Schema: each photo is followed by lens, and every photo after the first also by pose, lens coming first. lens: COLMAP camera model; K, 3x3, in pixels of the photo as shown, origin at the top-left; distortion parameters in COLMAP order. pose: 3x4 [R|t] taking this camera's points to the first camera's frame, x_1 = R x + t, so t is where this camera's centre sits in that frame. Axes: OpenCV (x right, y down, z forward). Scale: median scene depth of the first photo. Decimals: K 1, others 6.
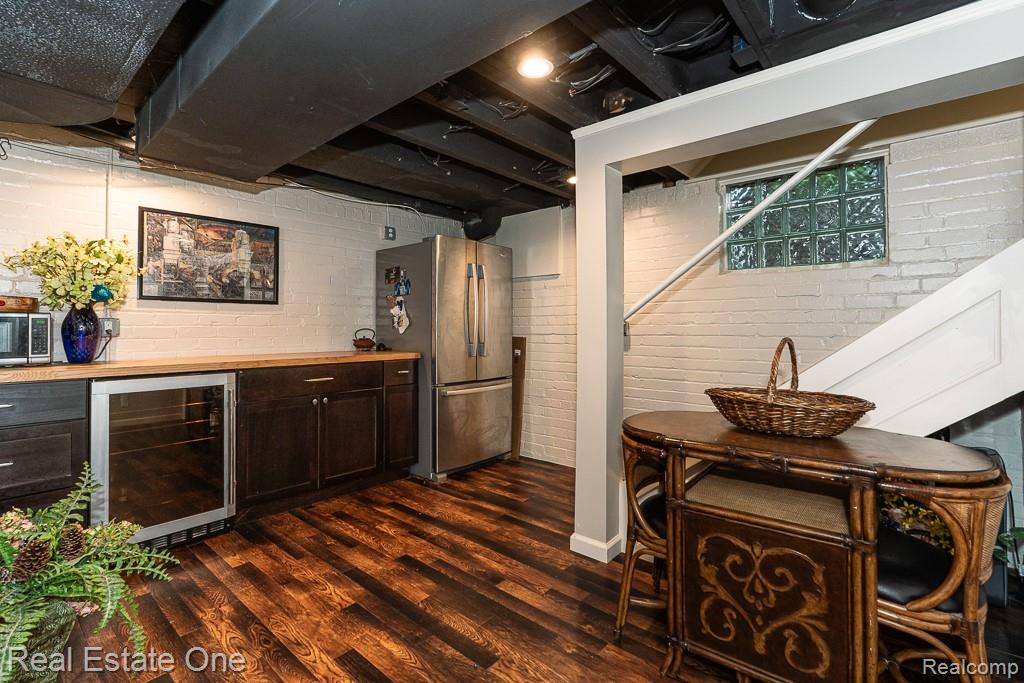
lens RADIAL K [[470.4, 0, 507.4], [0, 470.4, 324.0], [0, 0, 1]] dist [-0.002504, 0.000281]
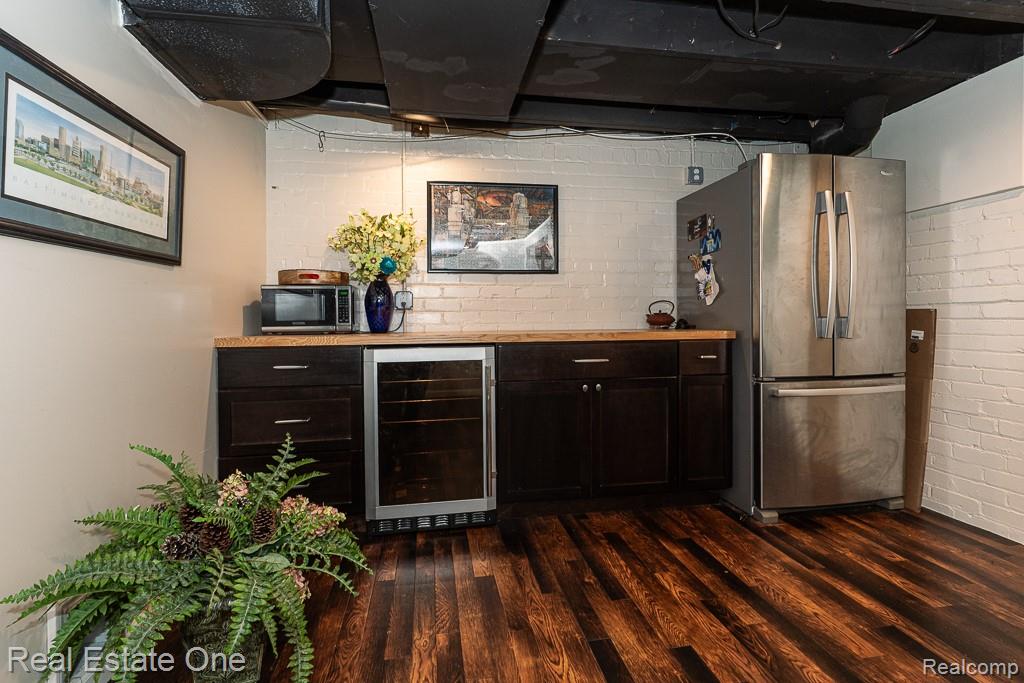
lens RADIAL K [[470.4, 0, 507.4], [0, 470.4, 324.0], [0, 0, 1]] dist [-0.002504, 0.000281]
pose [[0.776026, 0.000404, -0.630701, -0.008130], [0.014469, 0.999725, 0.018443, 0.035021], [0.630535, -0.023438, 0.775807, 0.259955]]
